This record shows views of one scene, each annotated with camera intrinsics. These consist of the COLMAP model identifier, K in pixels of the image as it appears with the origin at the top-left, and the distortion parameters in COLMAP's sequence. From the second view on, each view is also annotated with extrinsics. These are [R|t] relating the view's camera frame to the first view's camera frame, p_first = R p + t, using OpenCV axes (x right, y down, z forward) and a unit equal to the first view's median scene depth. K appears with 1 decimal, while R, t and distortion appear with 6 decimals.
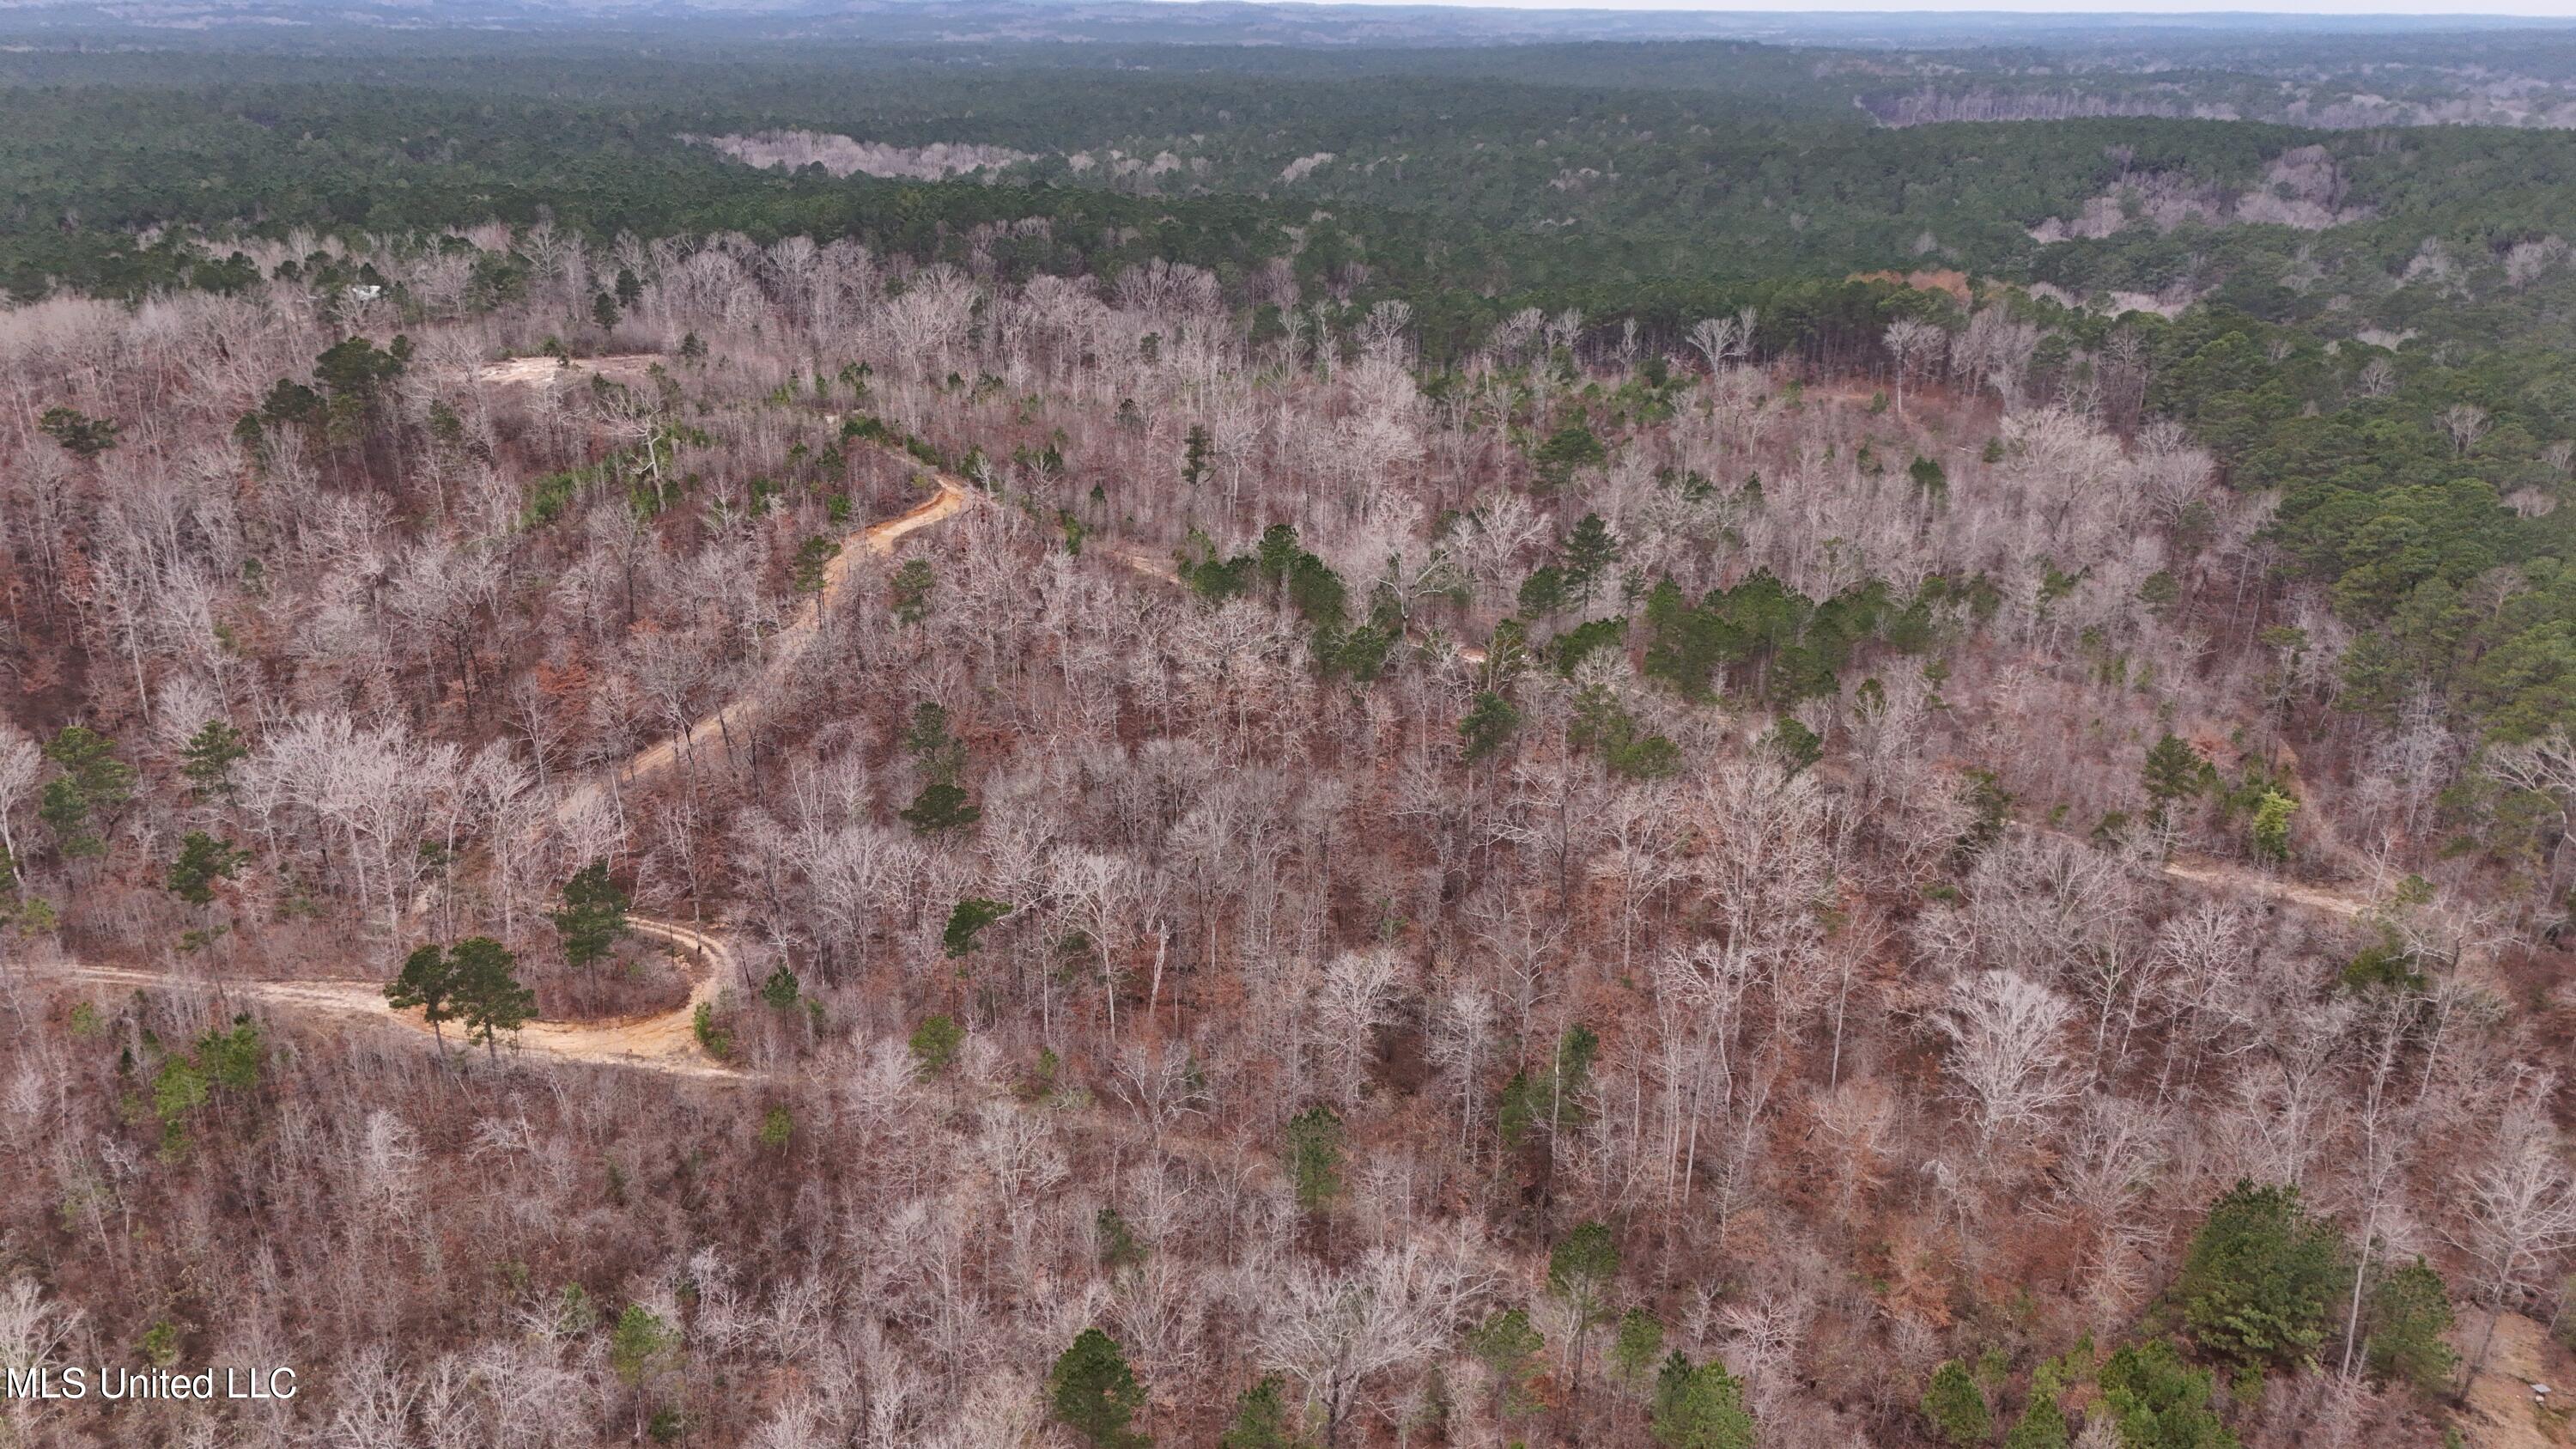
lens RADIAL K [[1894.8, 0, 1293.3], [0, 1894.8, 712.1], [0, 0, 1]] dist [0.065876, -0.052746]
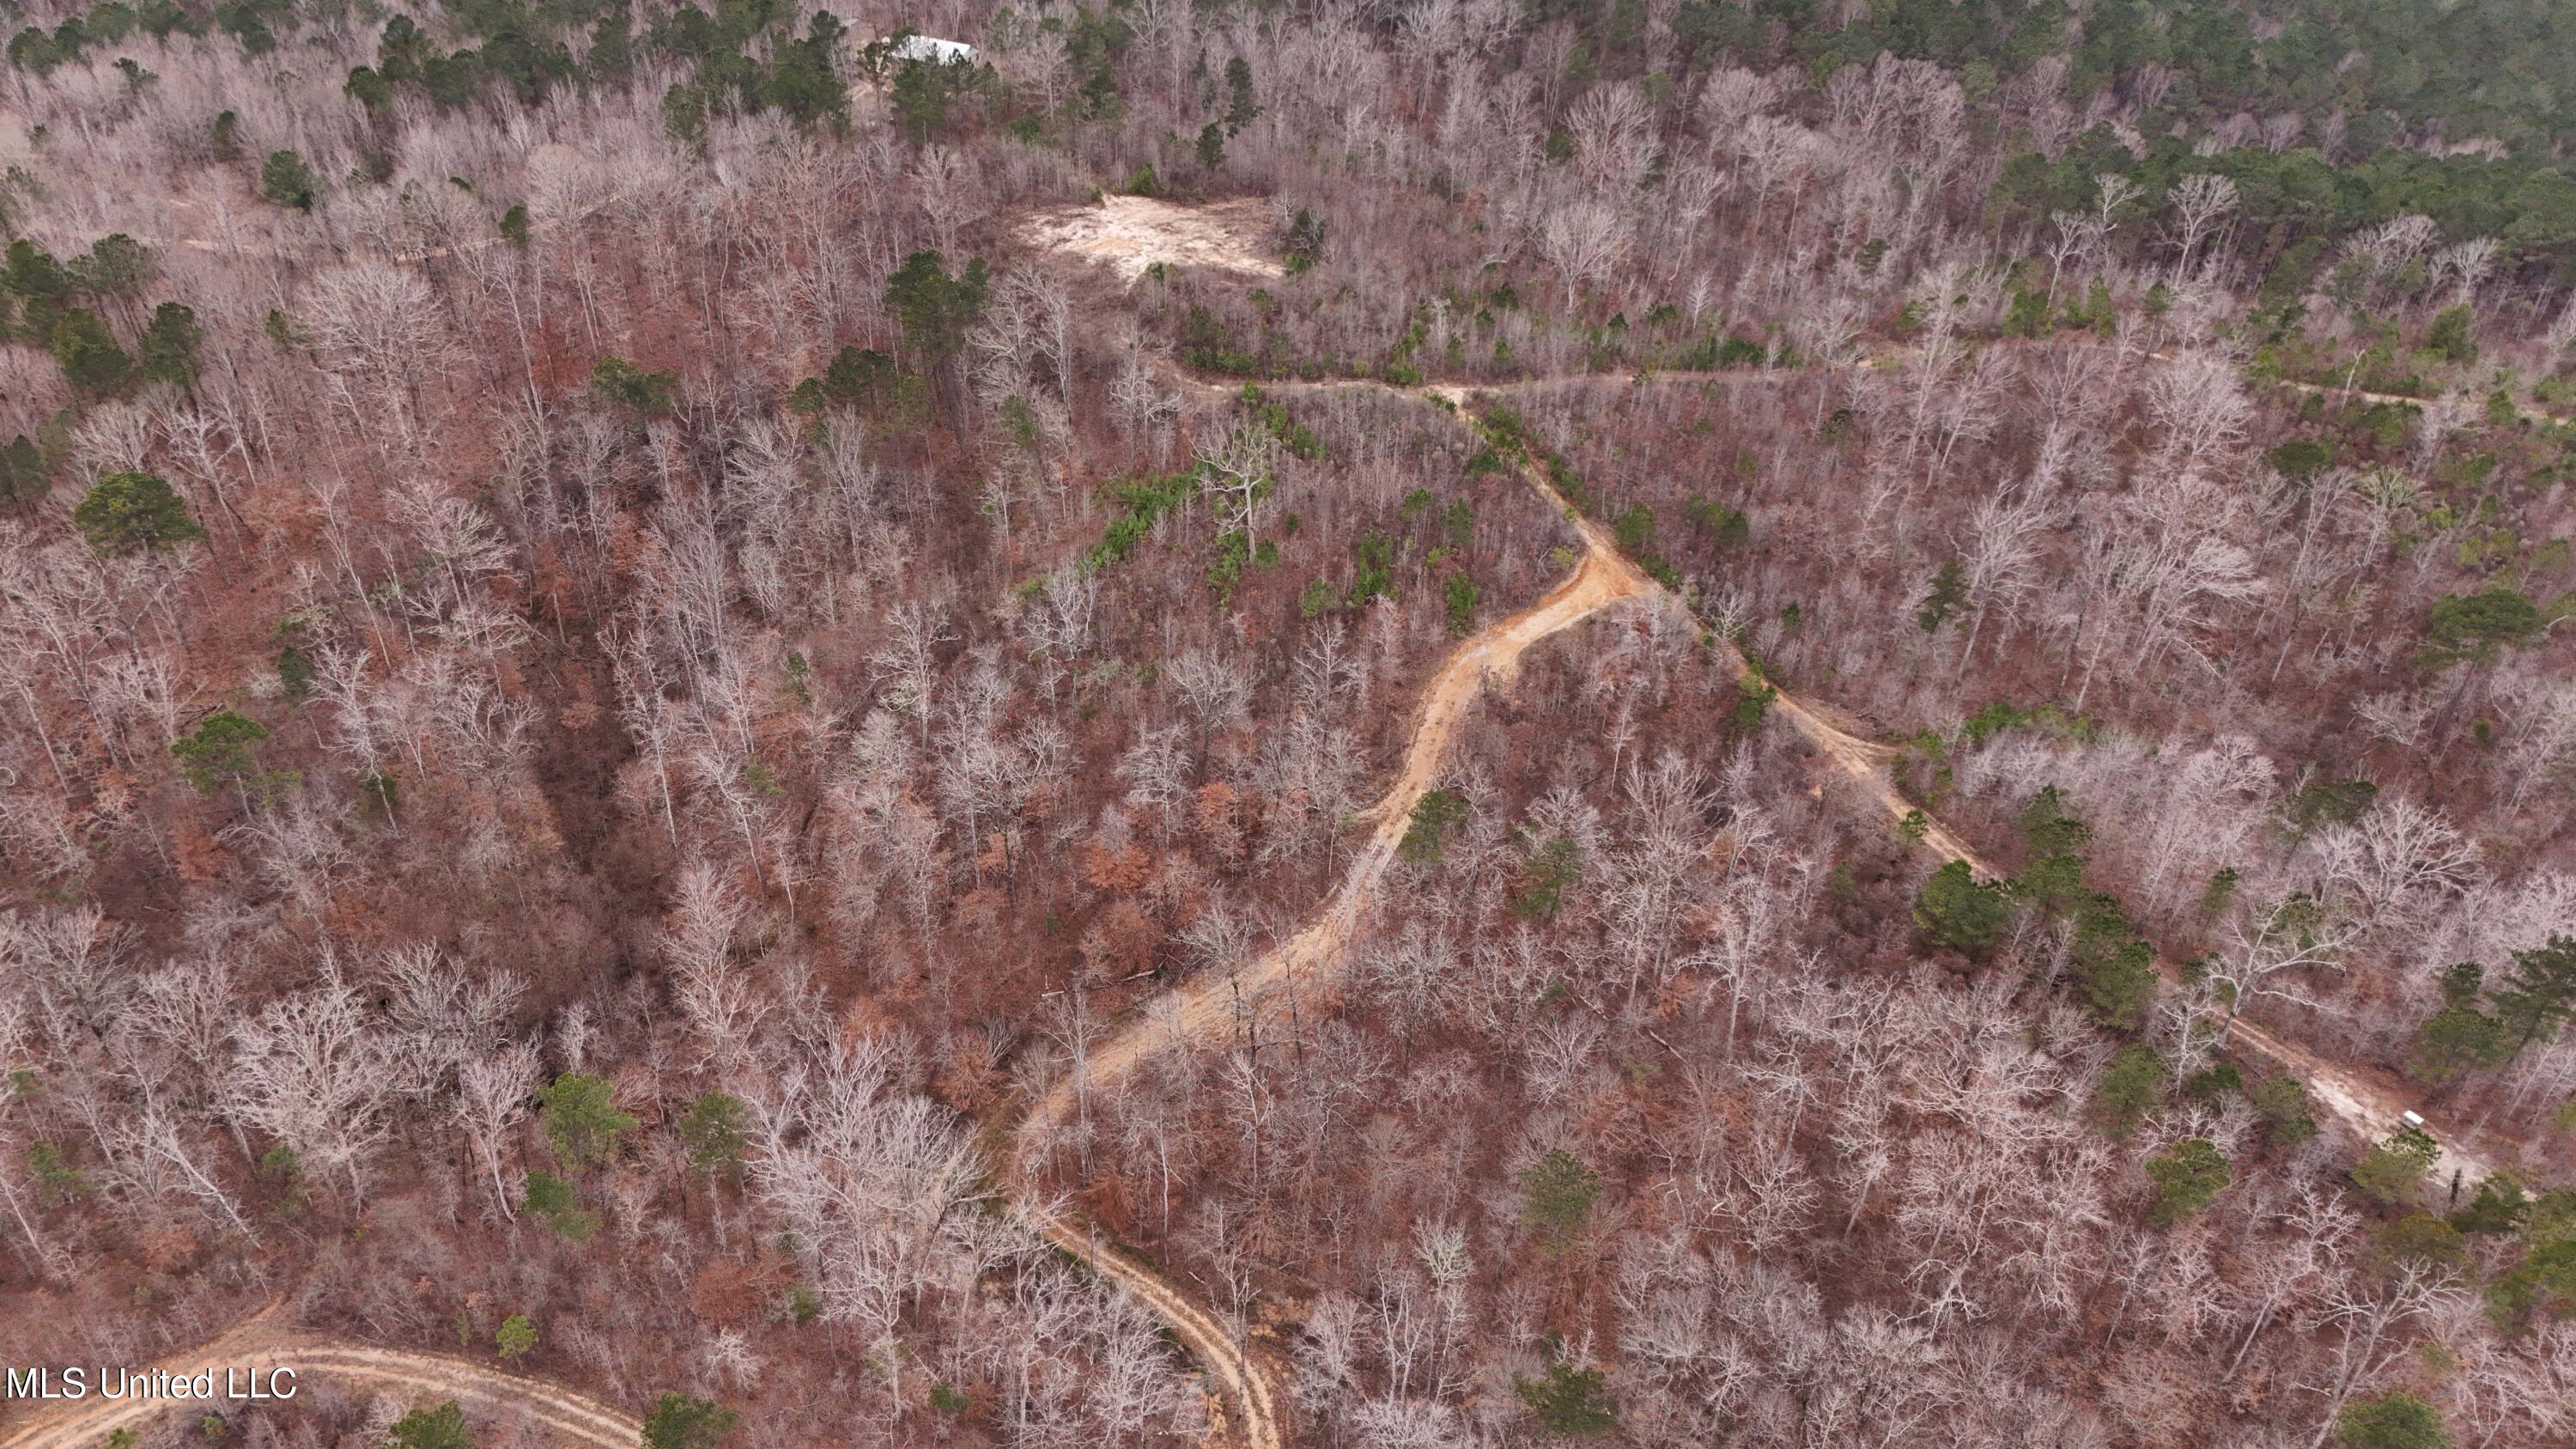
lens RADIAL K [[1894.8, 0, 1275.2], [0, 1894.8, 719.8], [0, 0, 1]] dist [0.065876, -0.052746]
pose [[0.952863, 0.195133, -0.232324, -0.049565], [-0.125039, 0.950249, 0.285292, -0.114753], [0.276436, -0.242795, 0.929857, 0.096350]]
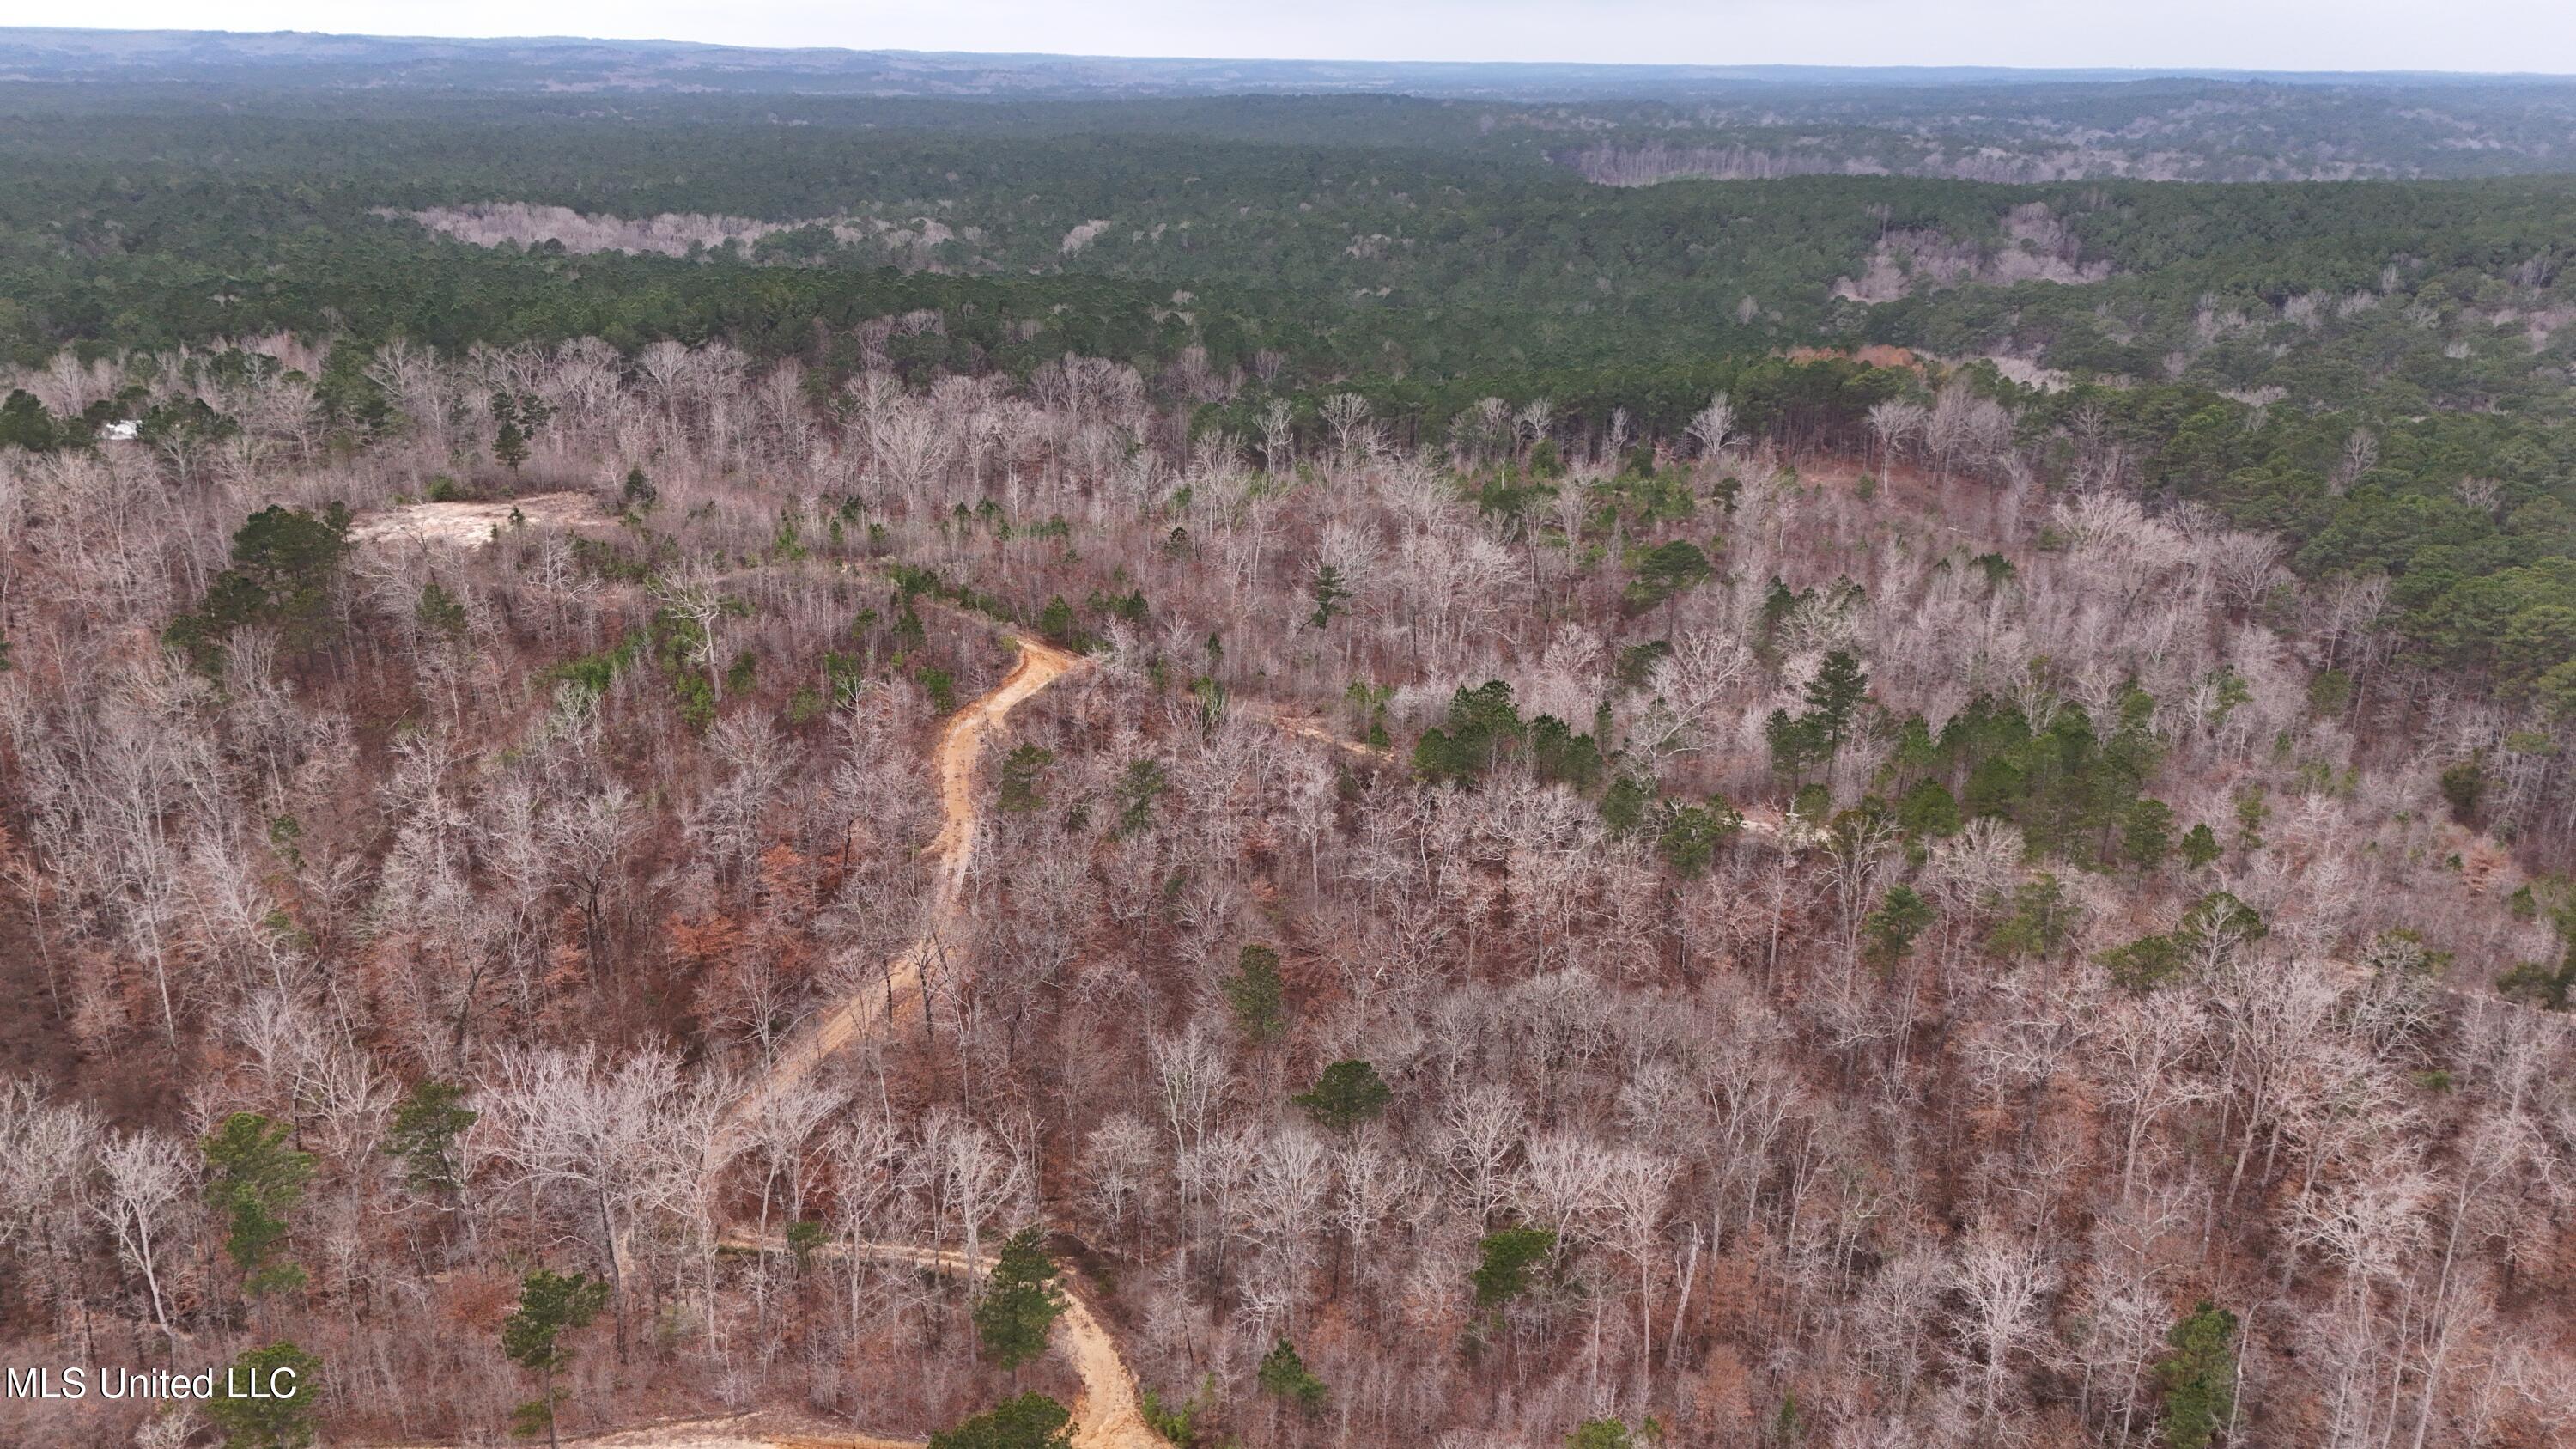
lens RADIAL K [[1894.8, 0, 1288.3], [0, 1894.8, 714.6], [0, 0, 1]] dist [0.065876, -0.052746]
pose [[0.979476, -0.064716, 0.190886, -0.103106], [0.068540, 0.997557, -0.013490, -0.029692], [-0.189547, 0.026296, 0.981519, 0.055011]]
